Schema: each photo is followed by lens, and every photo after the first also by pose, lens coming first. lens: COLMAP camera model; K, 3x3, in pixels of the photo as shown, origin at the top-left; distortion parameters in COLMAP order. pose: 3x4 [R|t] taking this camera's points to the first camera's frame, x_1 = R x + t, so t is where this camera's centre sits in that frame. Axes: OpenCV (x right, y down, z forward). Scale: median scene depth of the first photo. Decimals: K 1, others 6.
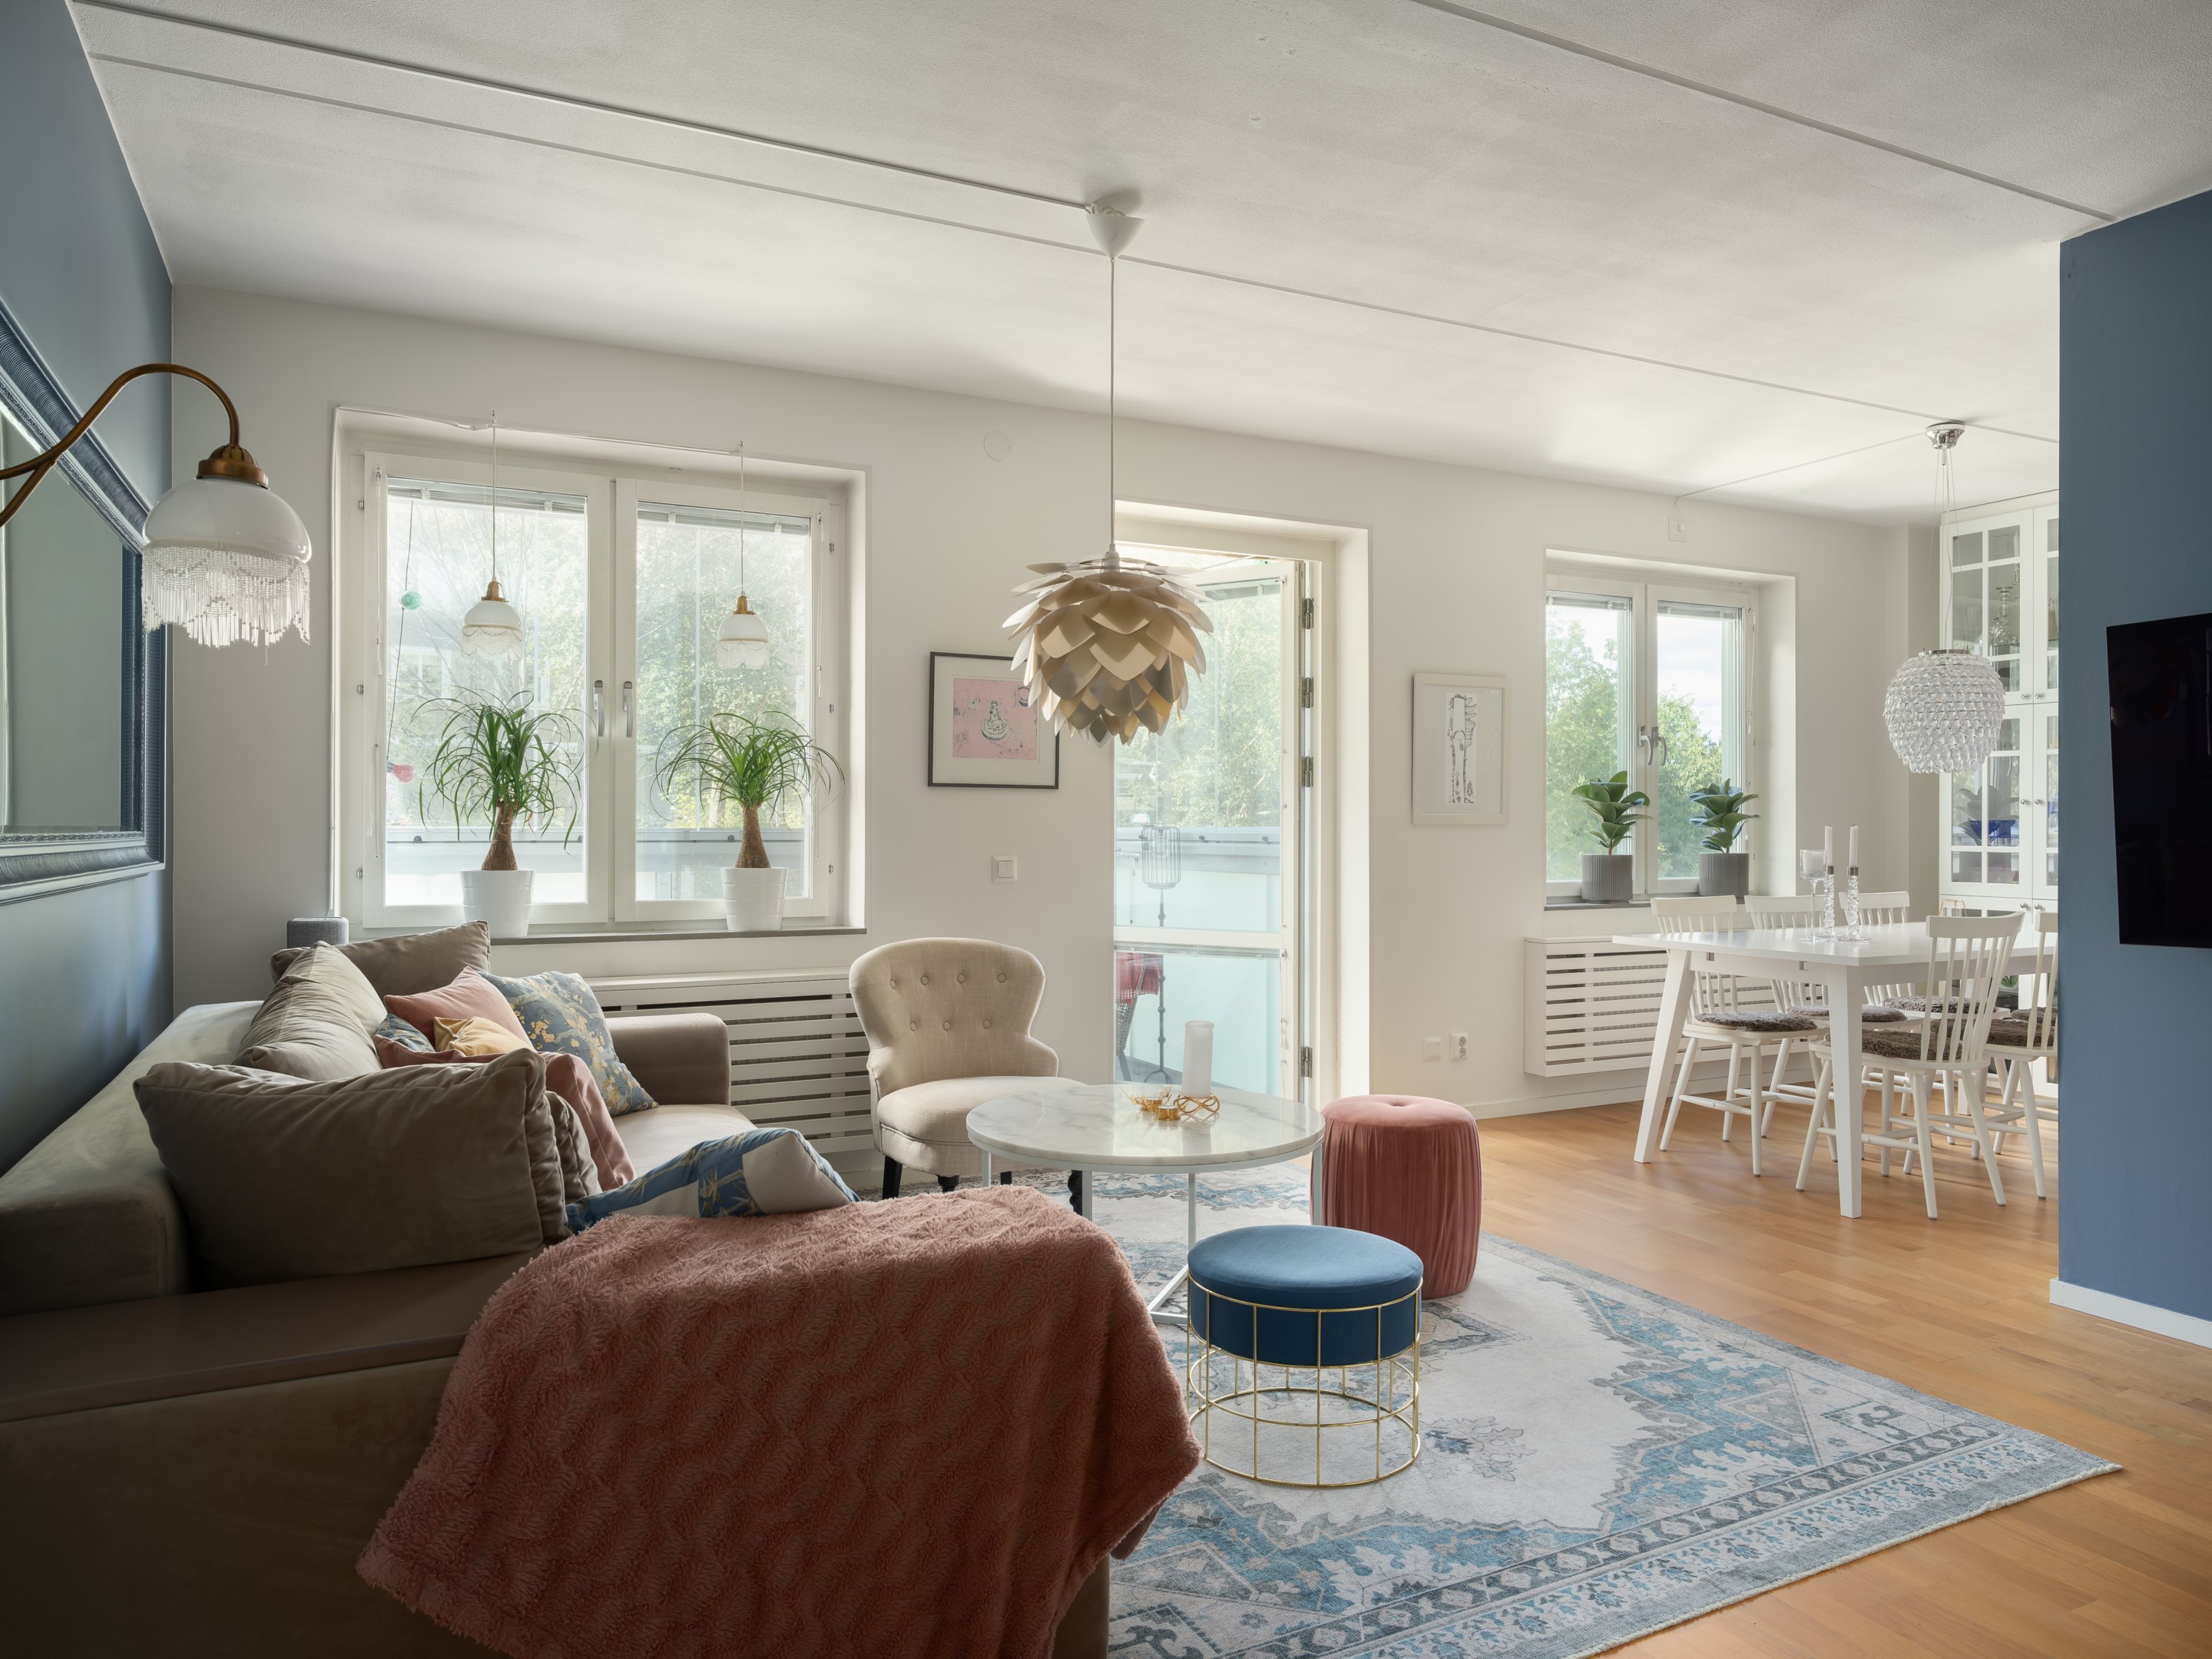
lens RADIAL K [[1453.6, 0, 1108.7], [0, 1453.6, 830.5], [0, 0, 1]] dist [-0.001352, -0.000371]
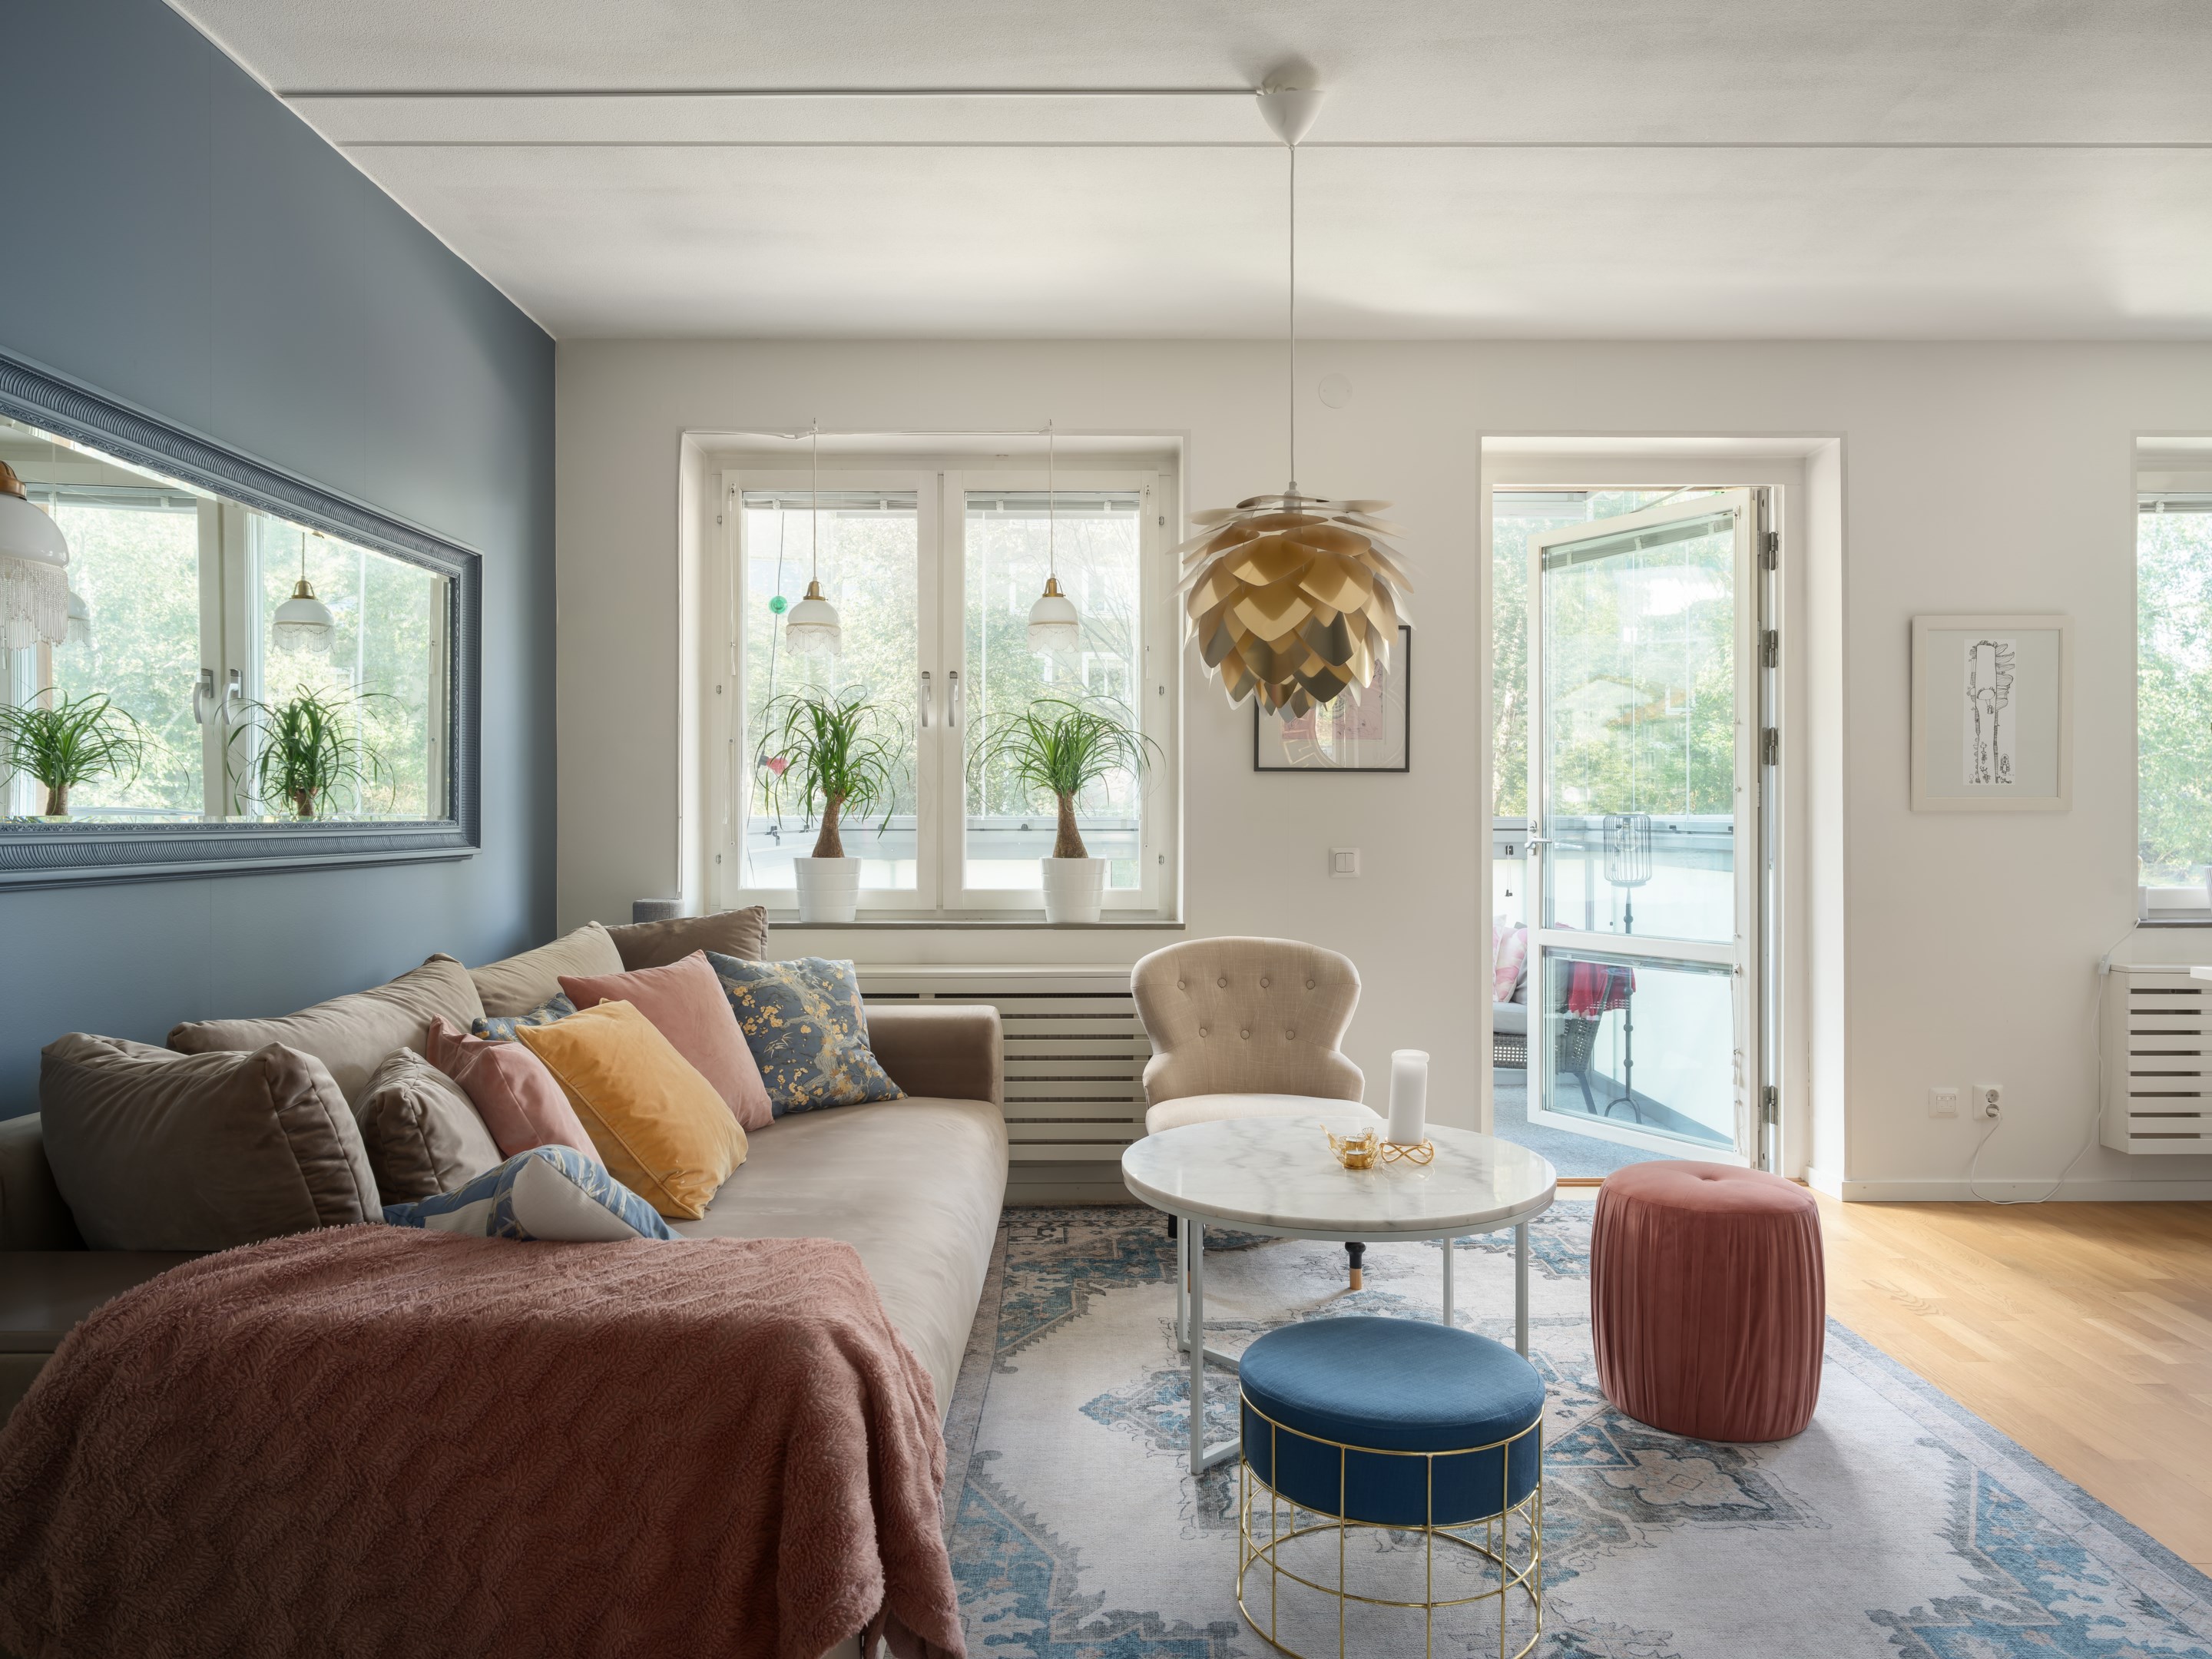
lens RADIAL K [[1450.6, 0, 1114.4], [0, 1450.6, 814.7], [0, 0, 1]] dist [0.001280, -0.001497]
pose [[0.896846, -0.001130, -0.442342, 0.263748], [0.000139, 0.999997, -0.002272, -0.001027], [0.442343, 0.001976, 0.896844, 0.181032]]
